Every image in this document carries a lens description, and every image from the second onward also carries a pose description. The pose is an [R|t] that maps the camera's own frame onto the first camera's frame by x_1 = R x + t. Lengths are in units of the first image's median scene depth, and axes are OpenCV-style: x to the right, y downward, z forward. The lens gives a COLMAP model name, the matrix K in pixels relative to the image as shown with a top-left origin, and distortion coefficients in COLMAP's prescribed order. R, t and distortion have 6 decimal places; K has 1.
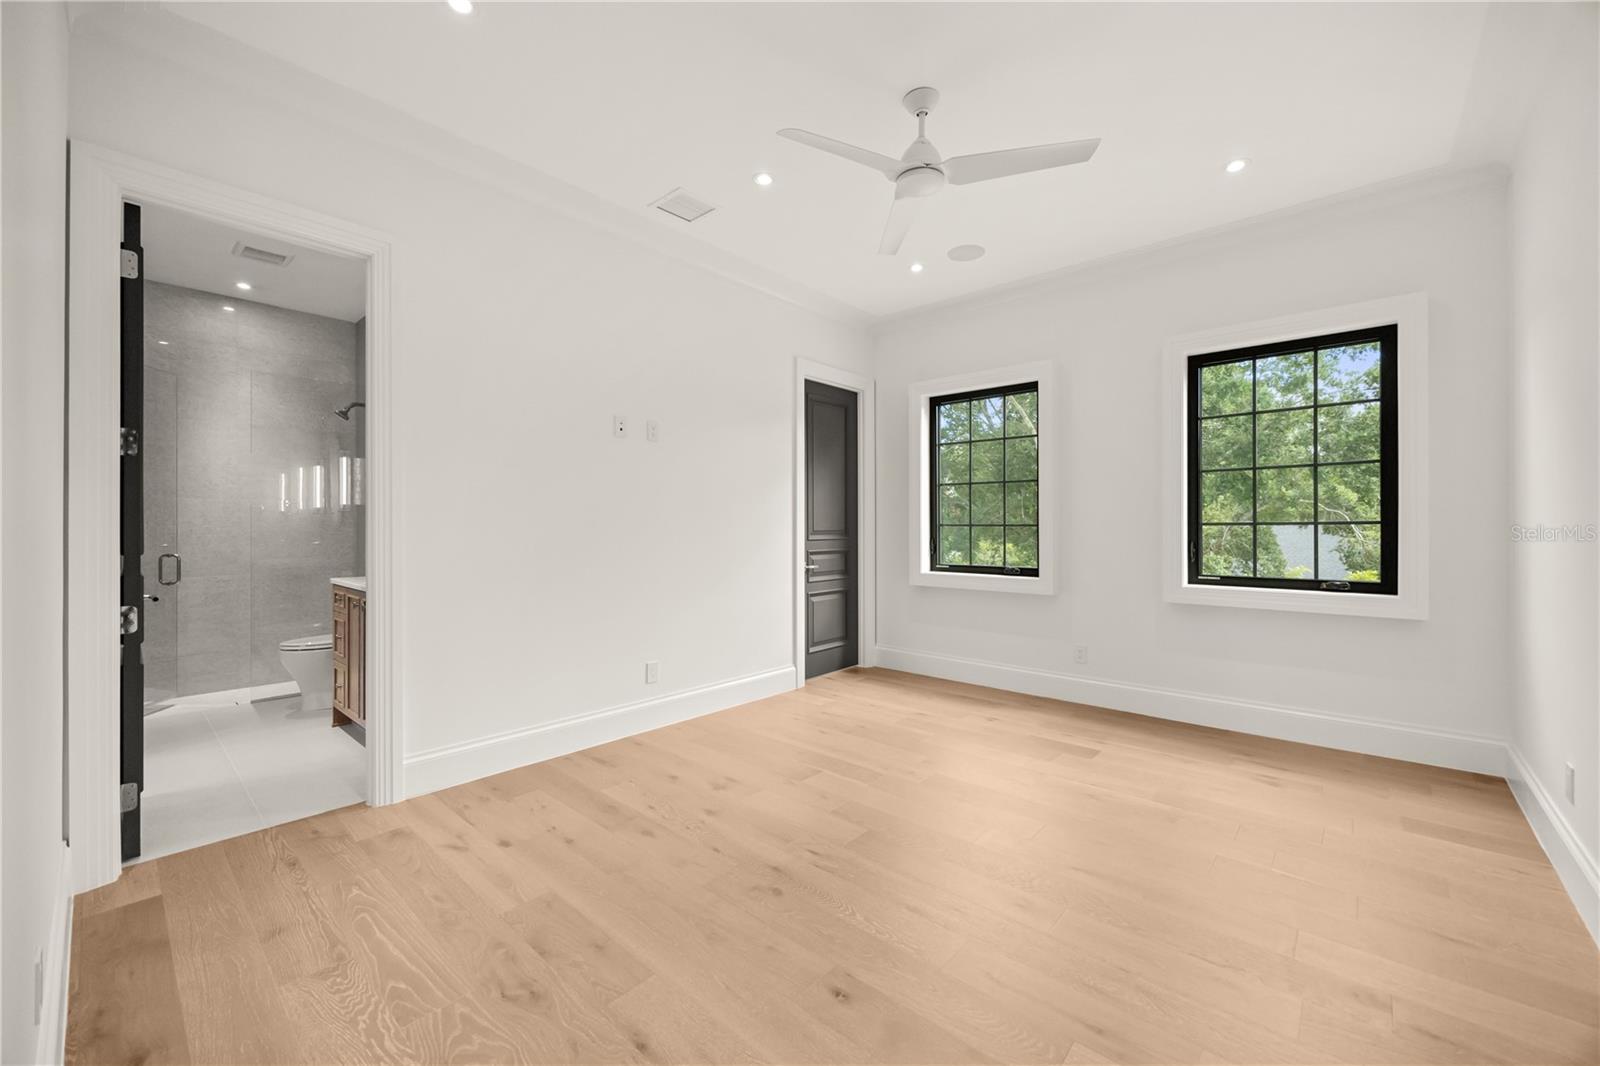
lens RADIAL K [[627.4, 0, 793.4], [0, 627.4, 534.2], [0, 0, 1]] dist [0.010011, 0.000141]
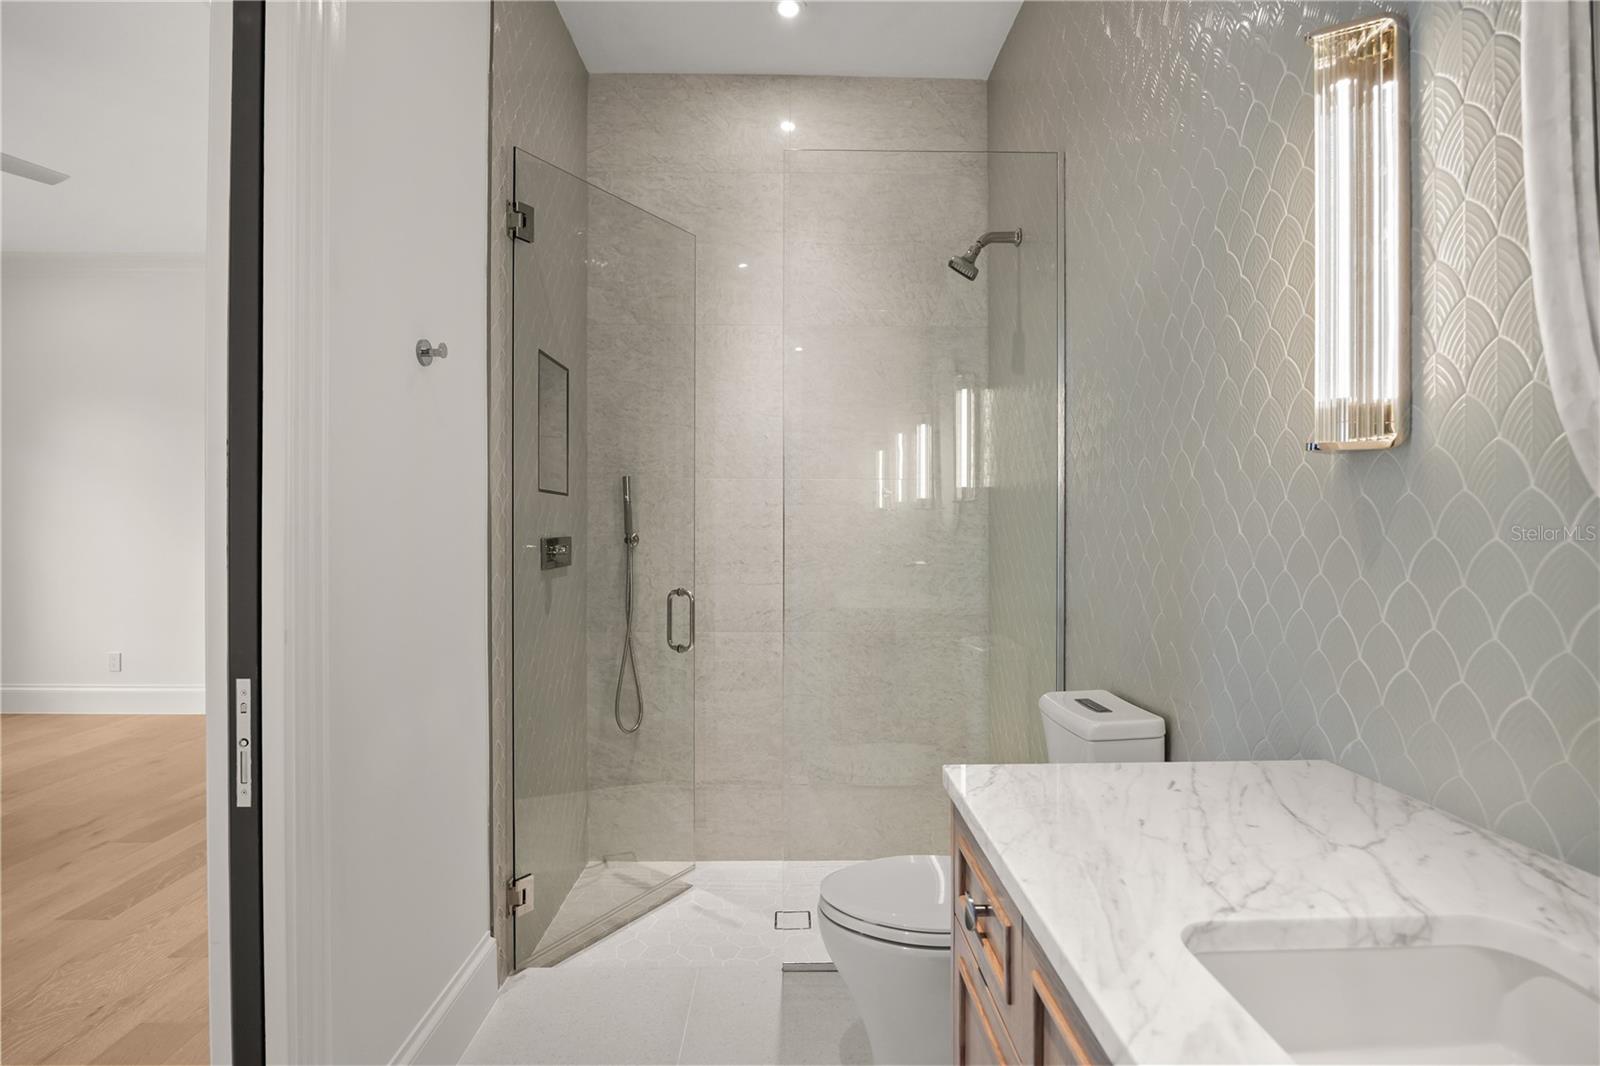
lens RADIAL K [[779.8, 0, 796.8], [0, 779.8, 535.6], [0, 0, 1]] dist [0.003020, 0.000139]
pose [[0.683176, -0.003357, -0.730246, -0.406840], [-0.003359, 0.999964, -0.007739, -0.005900], [0.730246, 0.007739, 0.683140, 0.558175]]
